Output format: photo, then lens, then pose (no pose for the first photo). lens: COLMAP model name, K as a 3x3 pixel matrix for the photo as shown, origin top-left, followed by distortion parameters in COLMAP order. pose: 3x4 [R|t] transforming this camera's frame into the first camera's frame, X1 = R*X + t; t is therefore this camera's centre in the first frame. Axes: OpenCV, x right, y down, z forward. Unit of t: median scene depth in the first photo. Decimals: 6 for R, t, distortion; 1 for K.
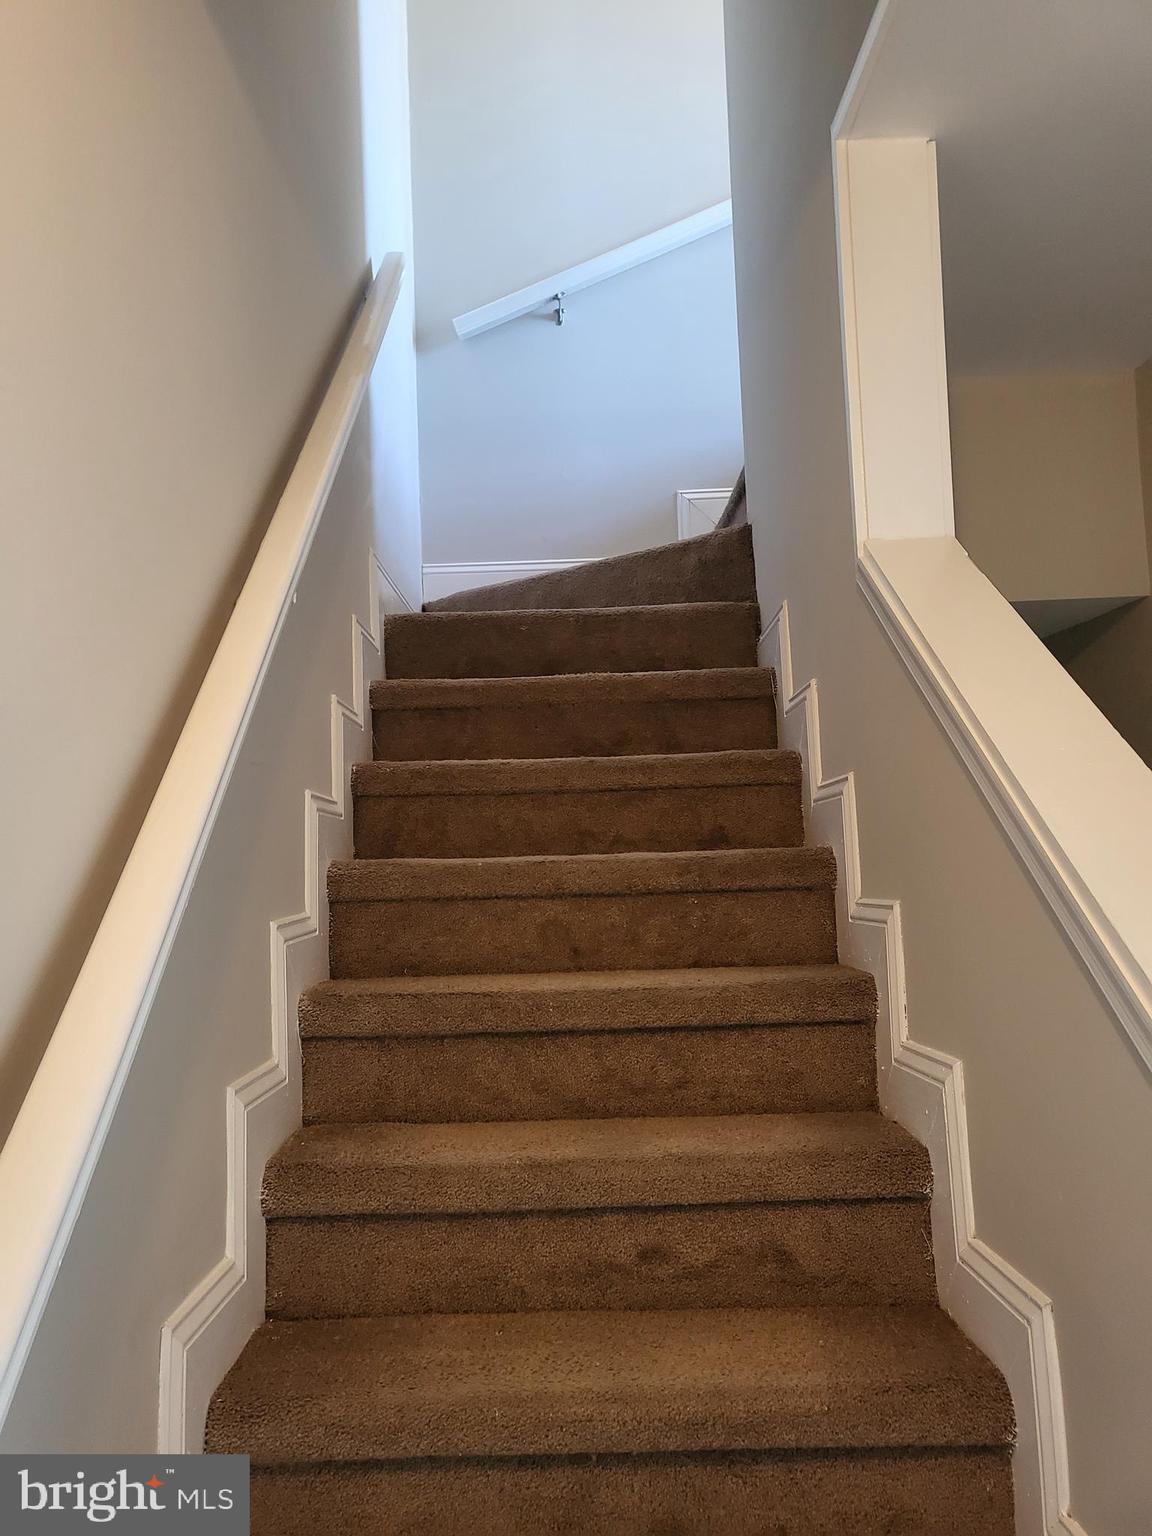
lens RADIAL K [[1165.9, 0, 562.3], [0, 1165.9, 756.2], [0, 0, 1]] dist [-0.028477, 0.071123]
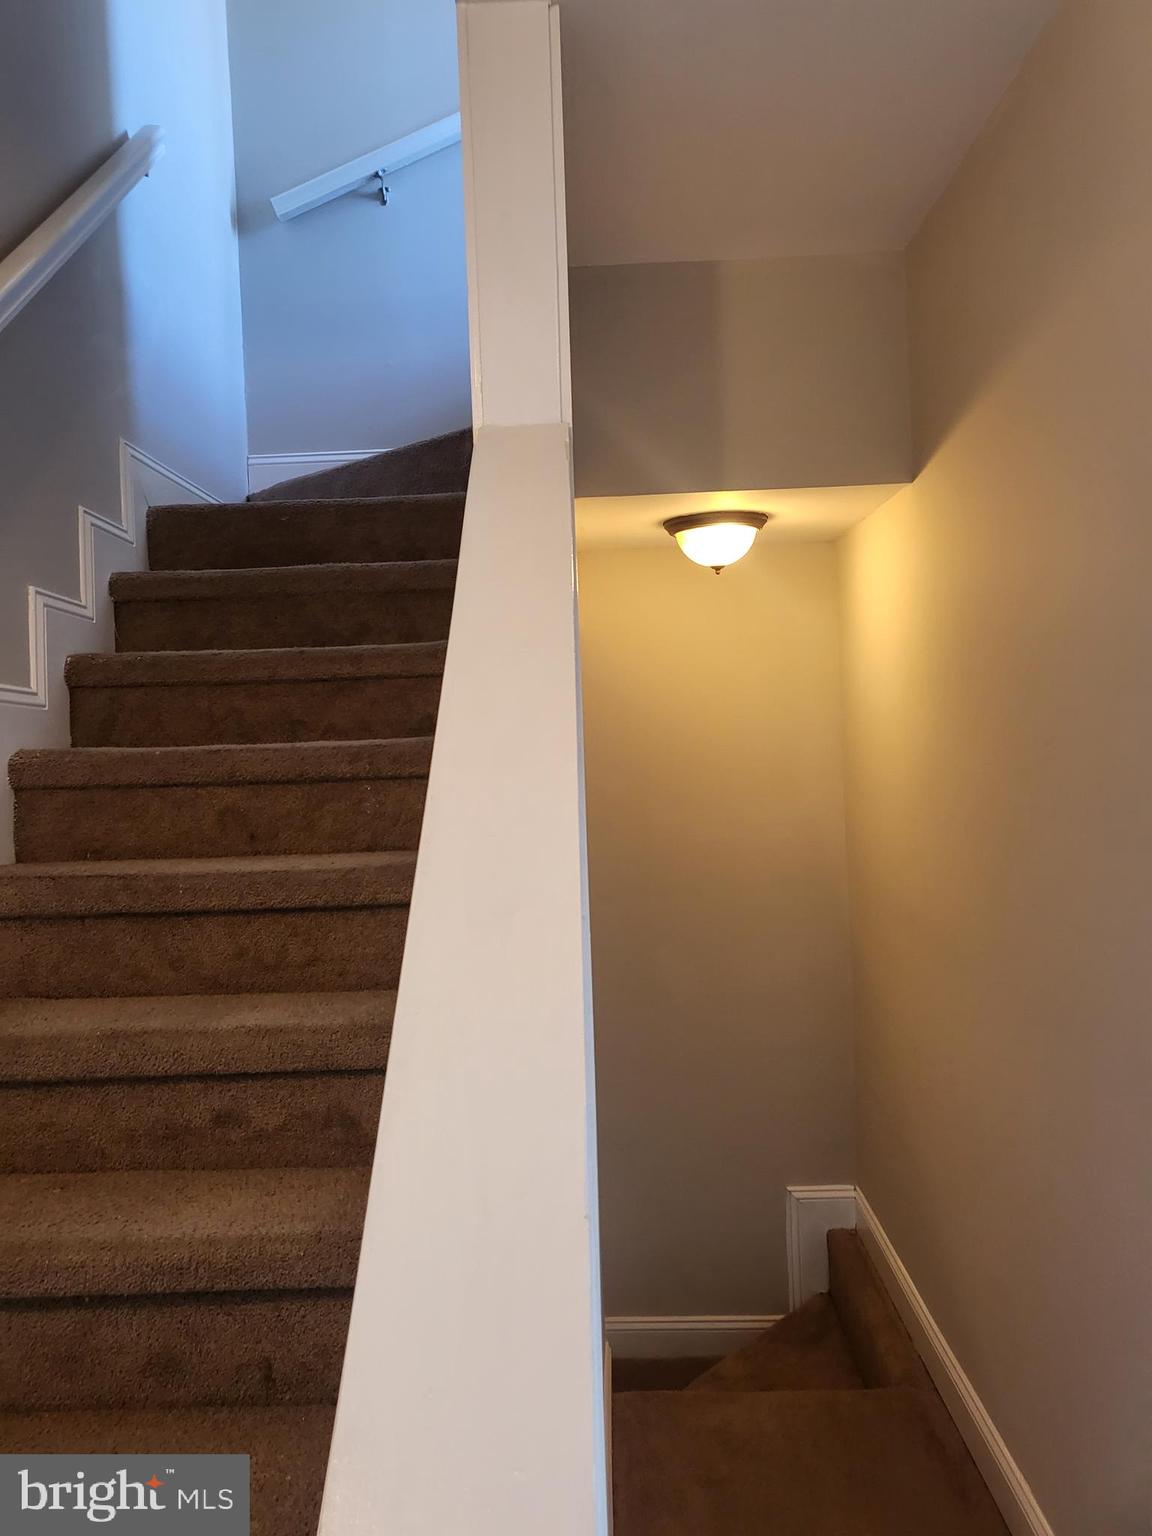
lens RADIAL K [[1165.9, 0, 570.3], [0, 1165.9, 742.4], [0, 0, 1]] dist [-0.028477, 0.071123]
pose [[0.999953, -0.002887, -0.009224, 0.343479], [0.003626, 0.996696, 0.081136, 0.002401], [0.008960, -0.081166, 0.996660, -0.020007]]
